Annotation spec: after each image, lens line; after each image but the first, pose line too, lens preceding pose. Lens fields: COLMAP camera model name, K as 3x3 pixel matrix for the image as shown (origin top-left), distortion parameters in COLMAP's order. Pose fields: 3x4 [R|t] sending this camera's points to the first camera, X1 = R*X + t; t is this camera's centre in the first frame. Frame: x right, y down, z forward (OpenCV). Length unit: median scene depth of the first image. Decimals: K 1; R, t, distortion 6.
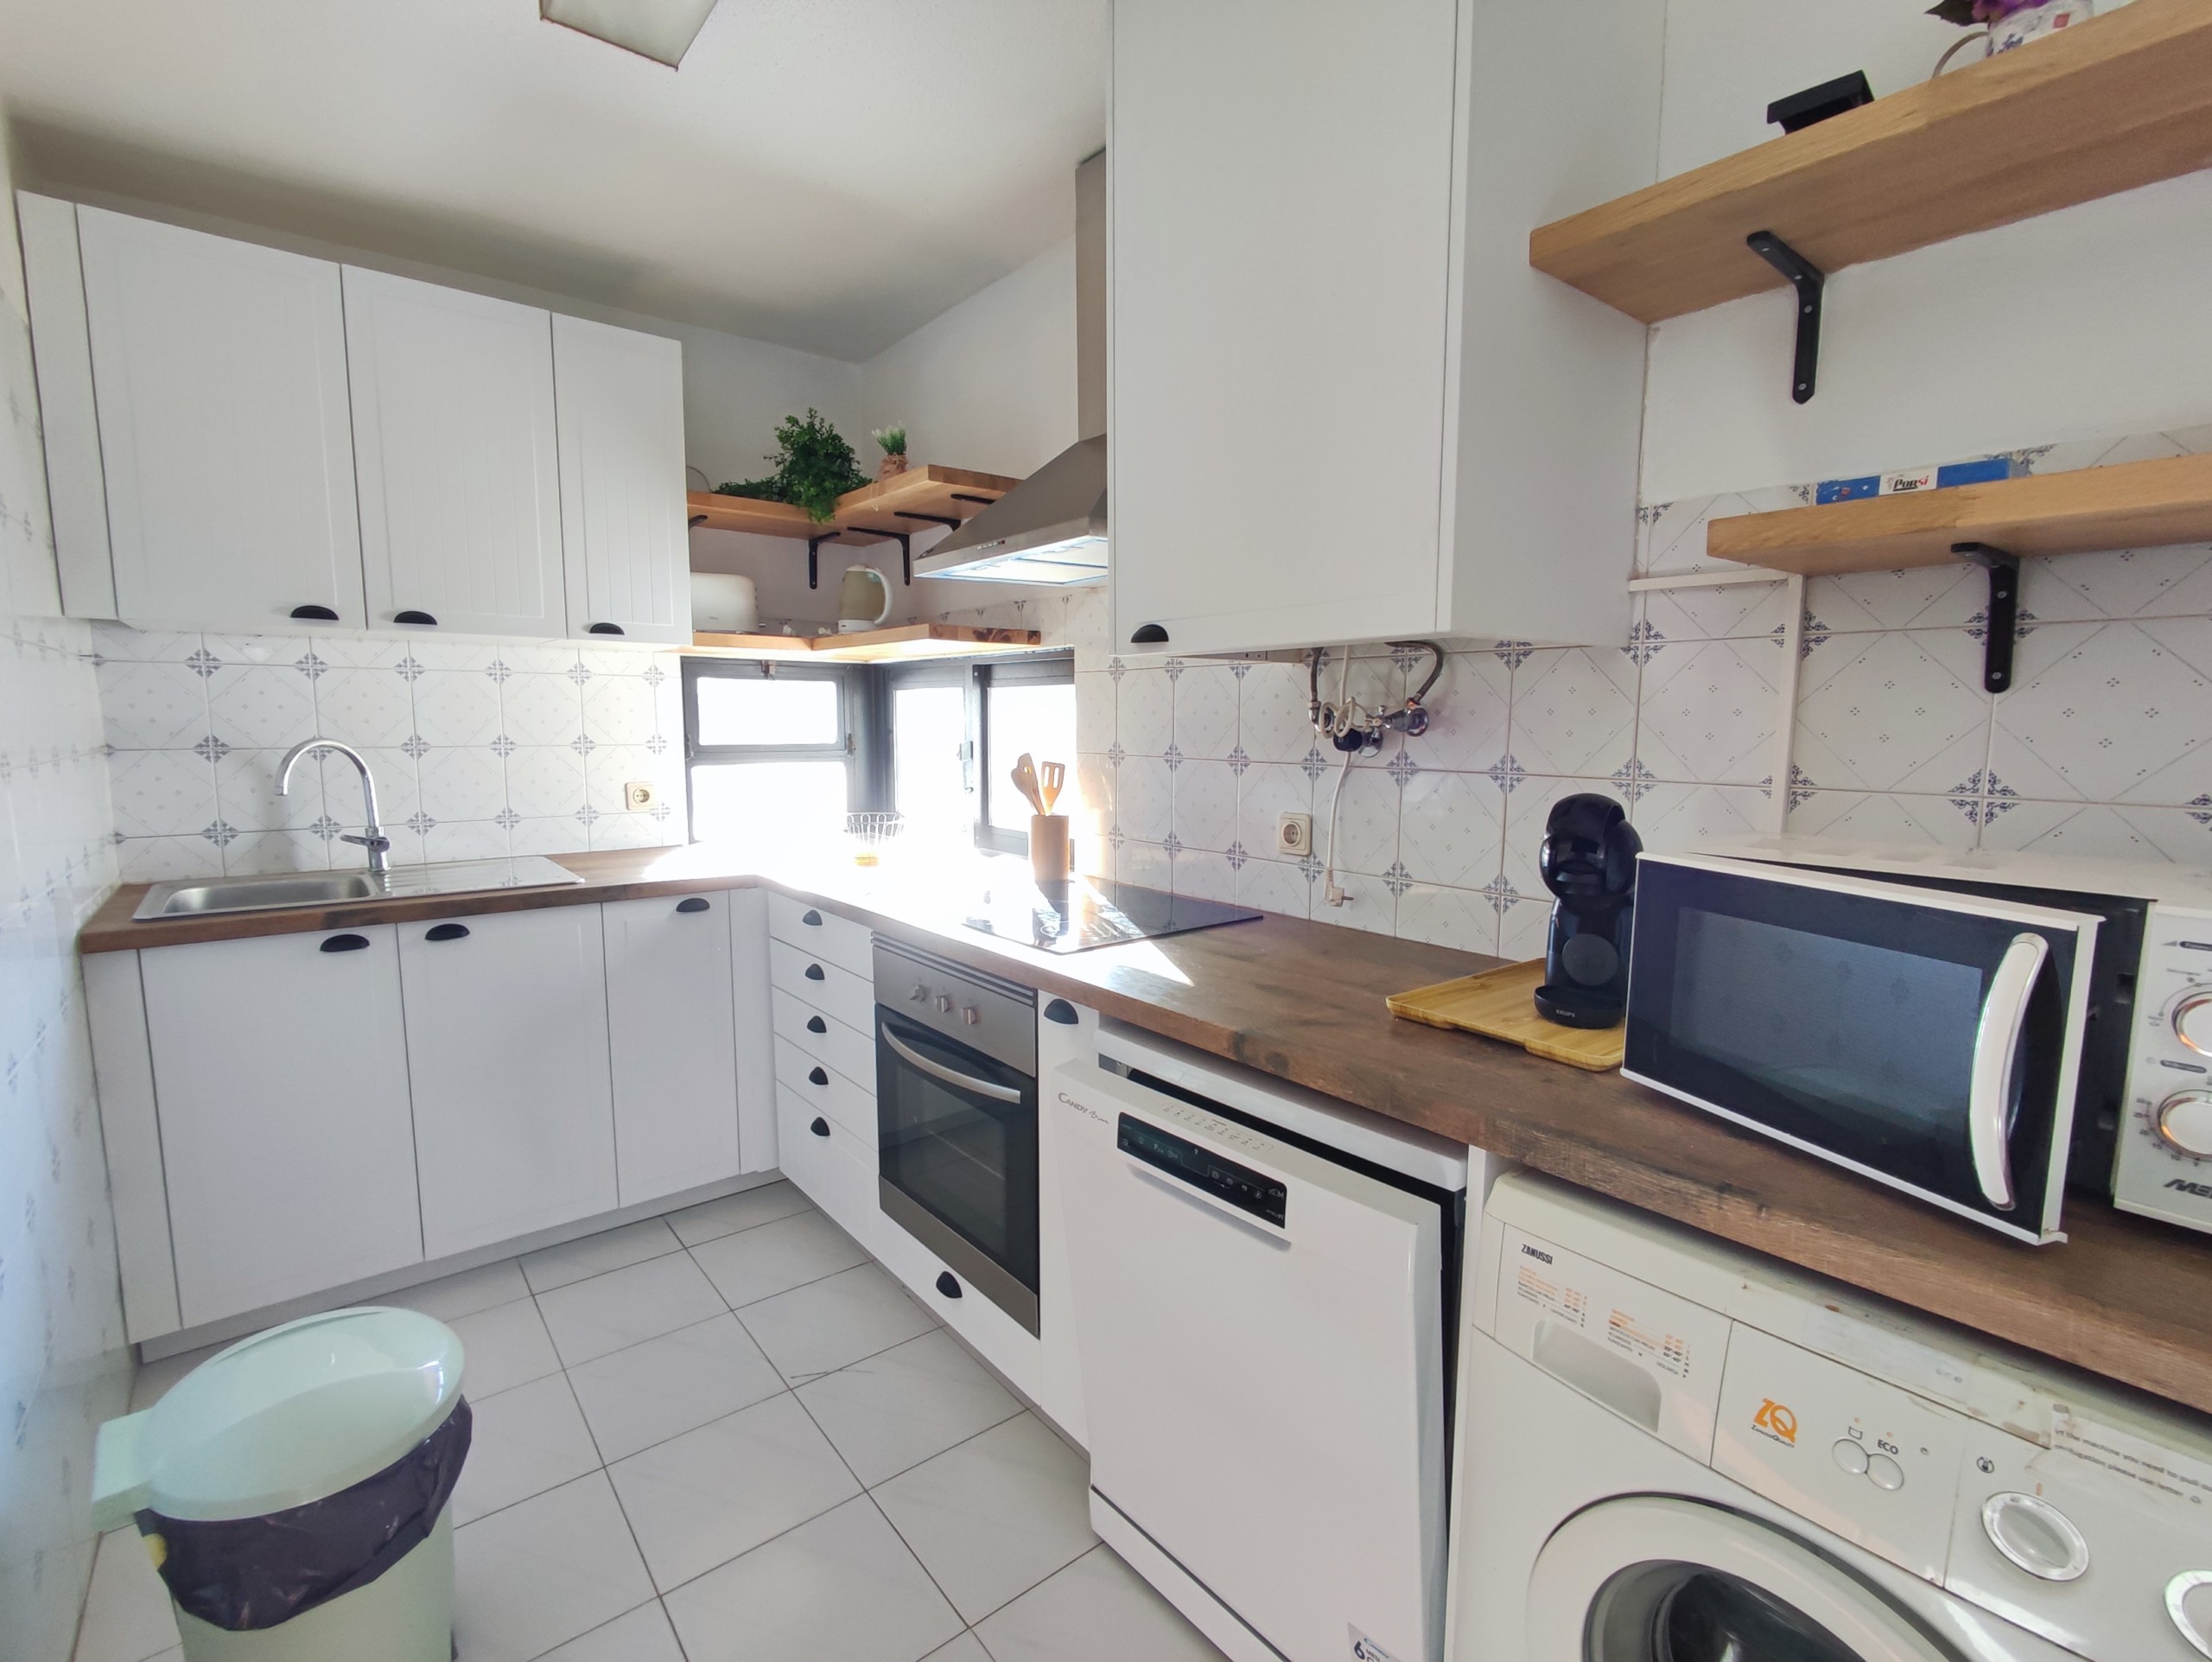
lens RADIAL K [[1014.5, 0, 1102.4], [0, 1014.5, 841.7], [0, 0, 1]] dist [-0.003613, -0.000893]
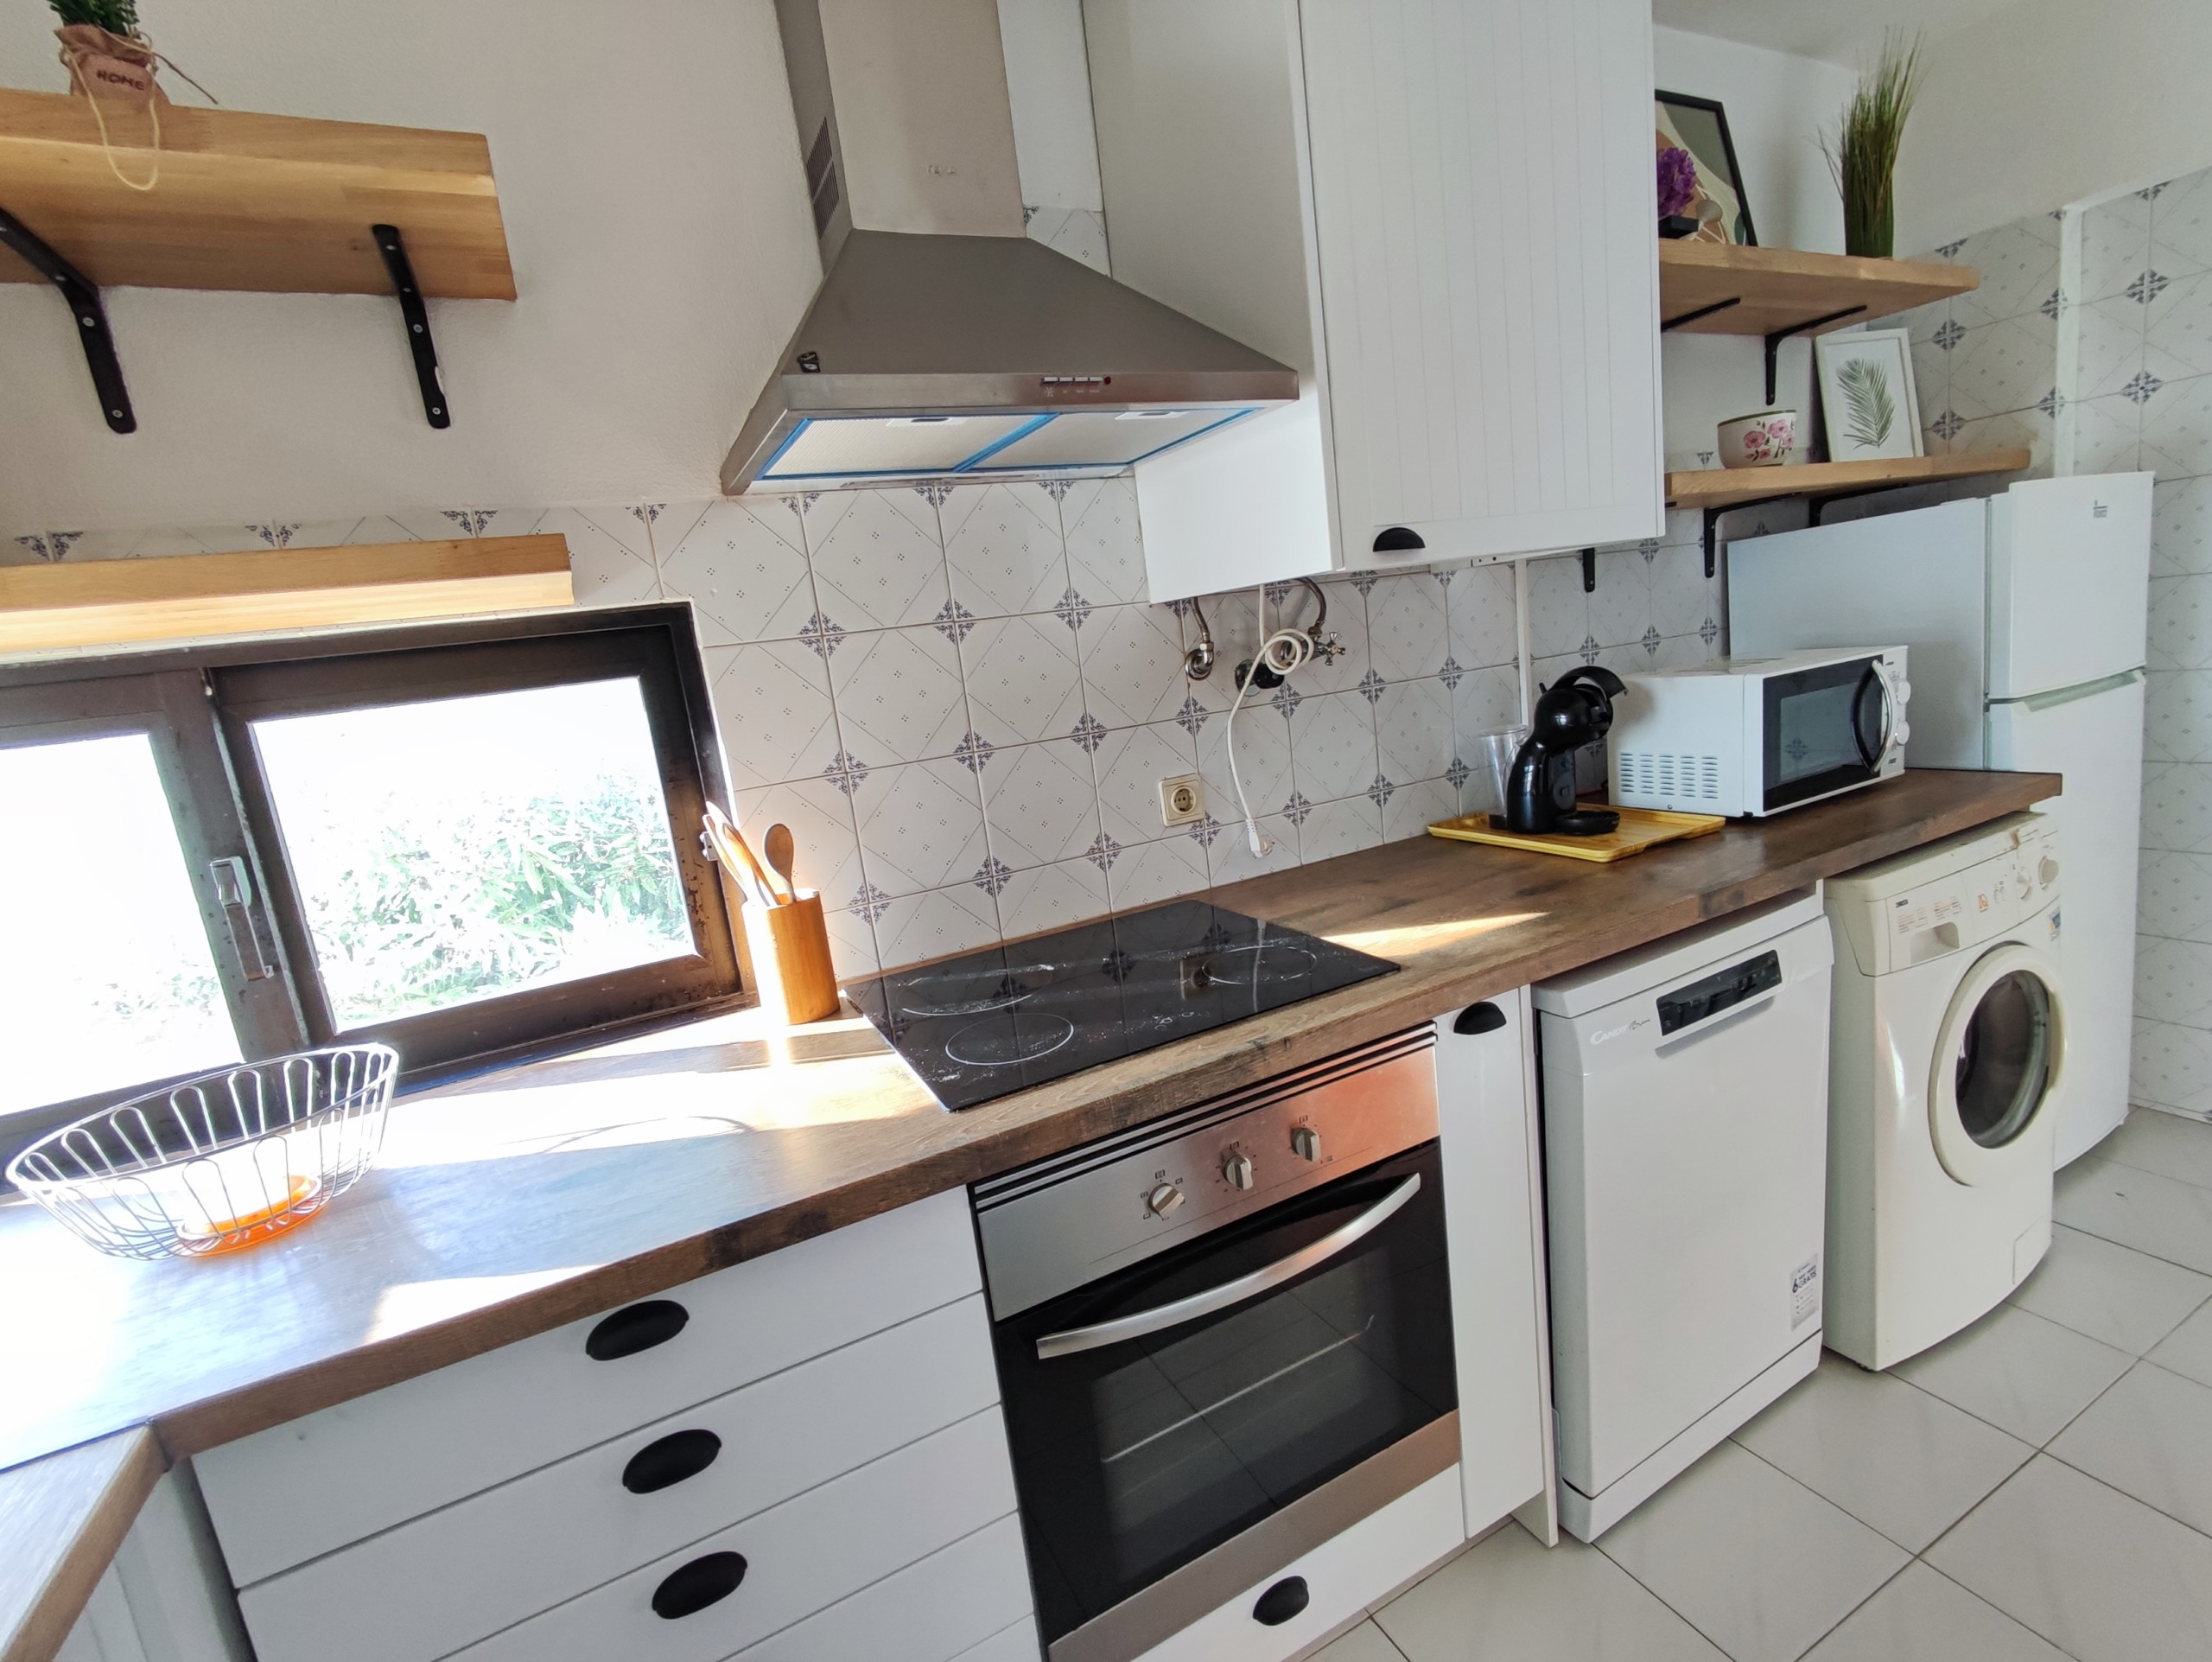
lens RADIAL K [[986.8, 0, 1093.2], [0, 986.8, 839.2], [0, 0, 1]] dist [-0.002807, -0.000491]
pose [[0.216551, -0.209049, 0.953627, -0.535381], [0.246812, 0.956797, 0.153698, -0.103058], [-0.944558, 0.202083, 0.258791, 0.711315]]
